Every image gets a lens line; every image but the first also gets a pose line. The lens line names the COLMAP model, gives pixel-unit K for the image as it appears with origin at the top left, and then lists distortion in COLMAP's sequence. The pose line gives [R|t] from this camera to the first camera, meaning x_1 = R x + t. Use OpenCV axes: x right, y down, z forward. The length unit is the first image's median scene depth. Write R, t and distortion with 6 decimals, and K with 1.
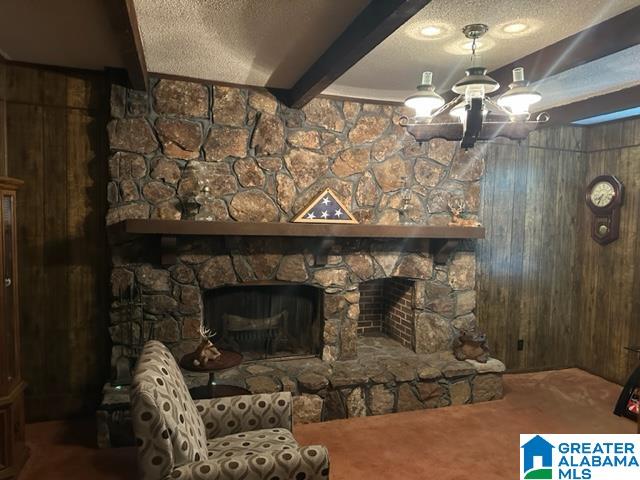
lens RADIAL K [[450.2, 0, 320.8], [0, 450.2, 248.8], [0, 0, 1]] dist [0.097988, -0.124182]
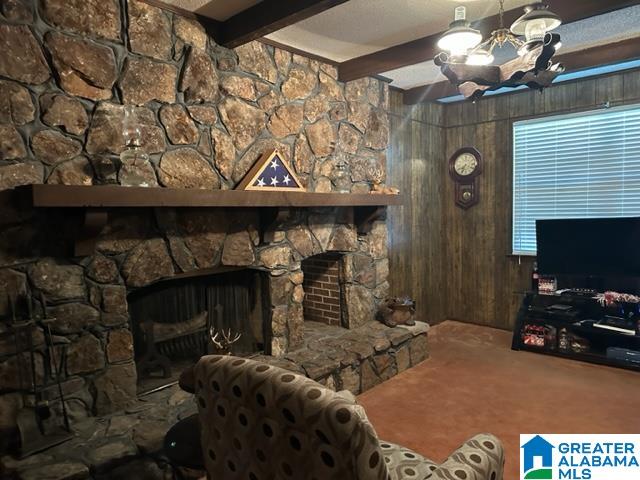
lens RADIAL K [[450.2, 0, 320.8], [0, 450.2, 248.8], [0, 0, 1]] dist [0.097988, -0.124182]
pose [[0.870076, -0.088564, 0.484896, -0.321549], [0.081589, 0.996033, 0.035521, 0.025373], [-0.486118, 0.008656, 0.873850, 0.221185]]
